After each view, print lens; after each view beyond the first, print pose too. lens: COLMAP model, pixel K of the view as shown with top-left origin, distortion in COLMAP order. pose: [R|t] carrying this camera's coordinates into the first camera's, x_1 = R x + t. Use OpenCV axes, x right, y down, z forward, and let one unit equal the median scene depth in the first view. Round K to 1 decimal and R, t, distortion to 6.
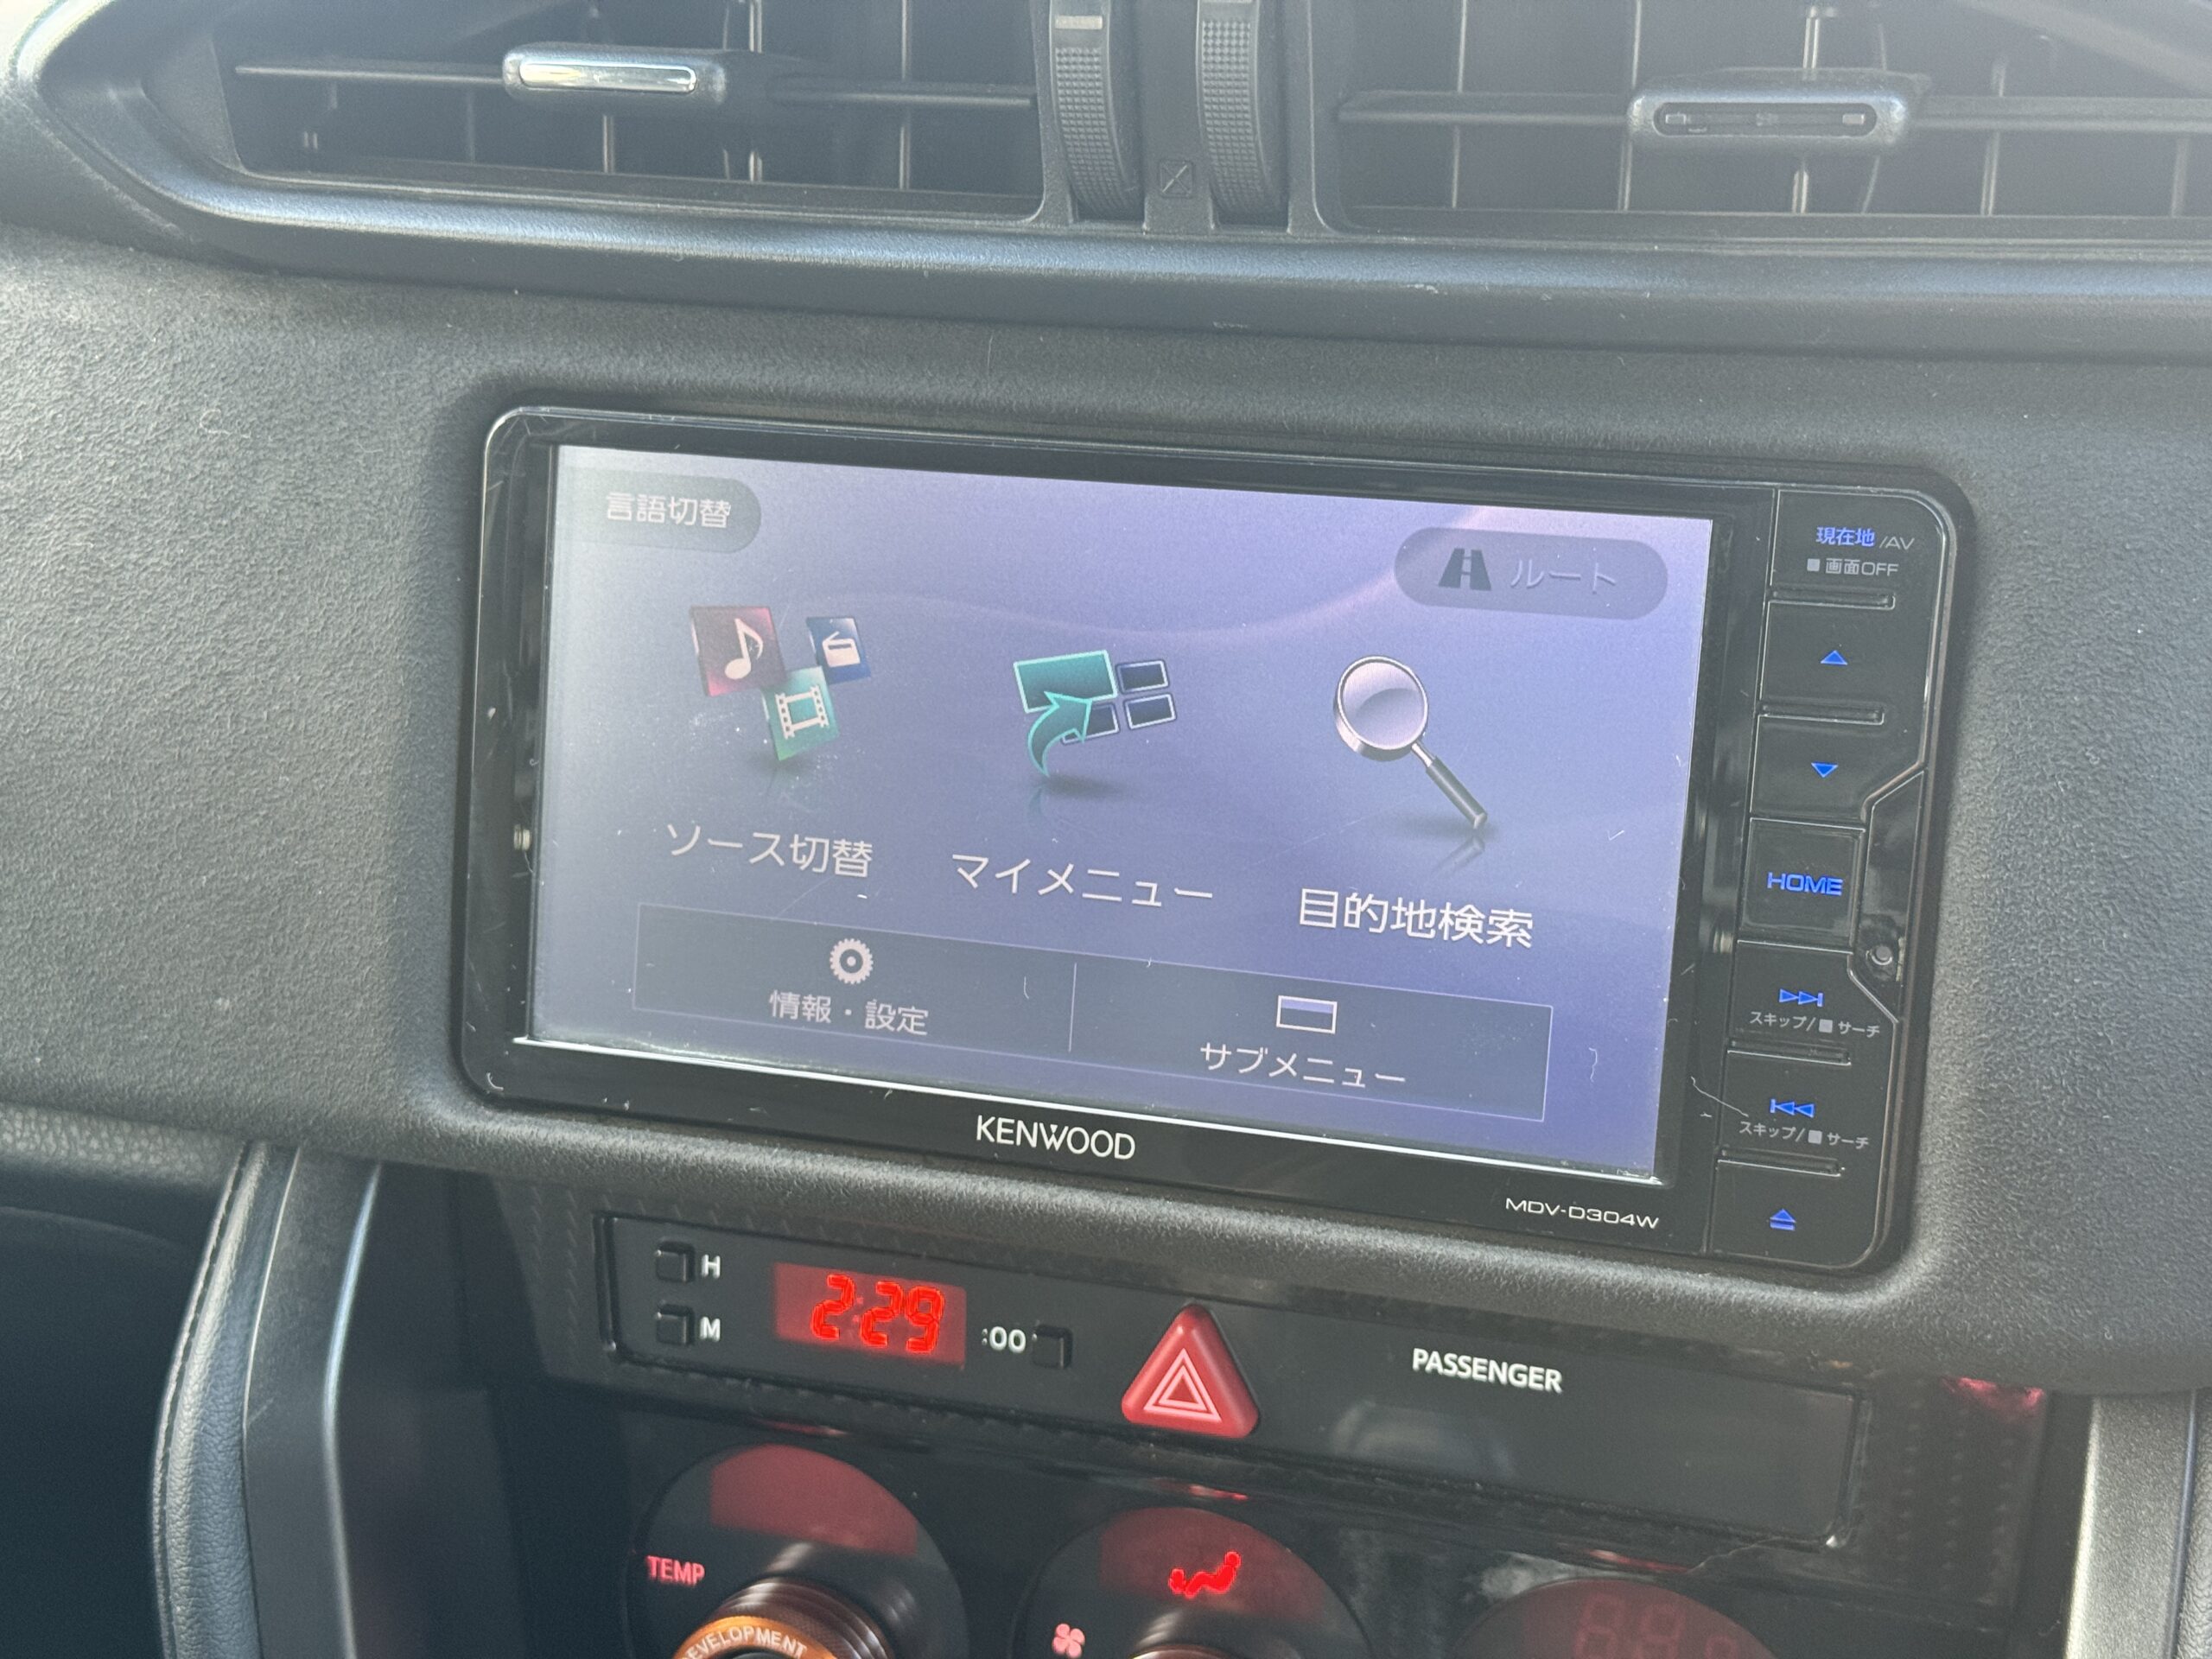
lens RADIAL K [[3012.0, 0, 1106.0], [0, 3012.0, 829.5], [0, 0, 1]] dist [0.179183, -0.425186]
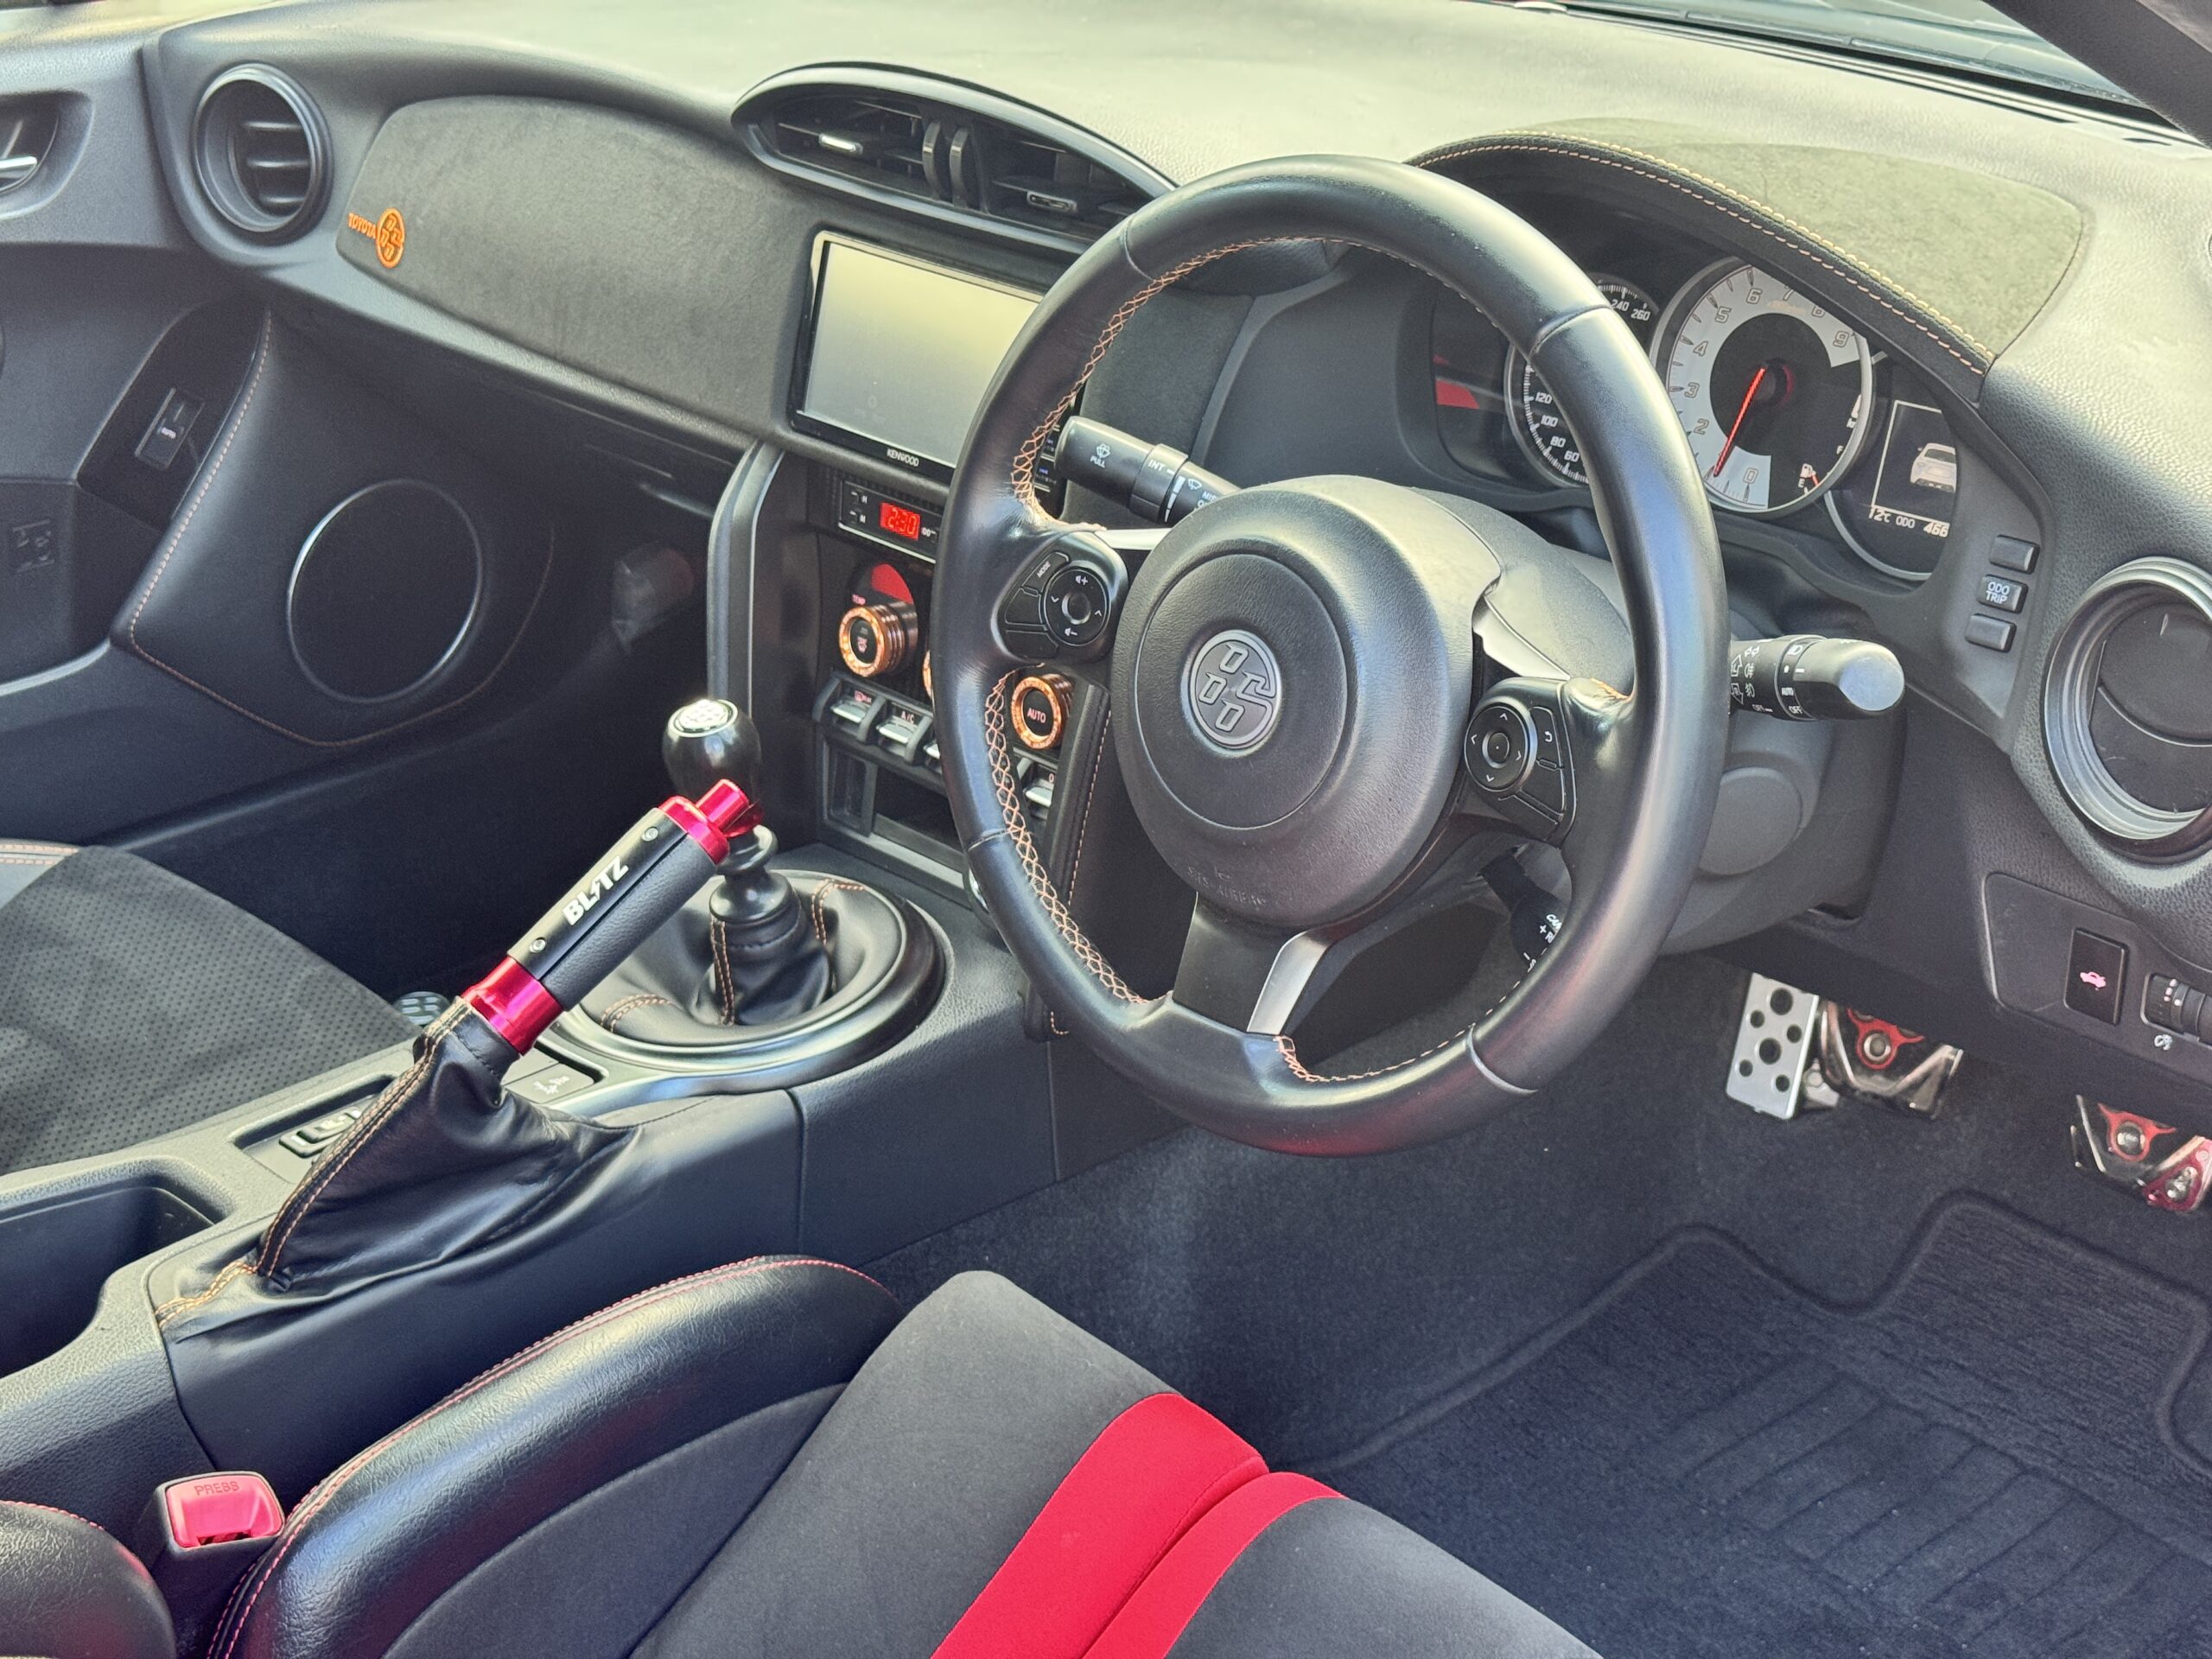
lens RADIAL K [[3012.0, 0, 1106.0], [0, 3012.0, 829.5], [0, 0, 1]] dist [0.179183, -0.425186]
pose [[0.873092, 0.219521, -0.435341, 1.748264], [-0.182010, 0.975104, 0.126670, 0.032924], [0.452309, -0.031358, 0.891310, -1.980646]]
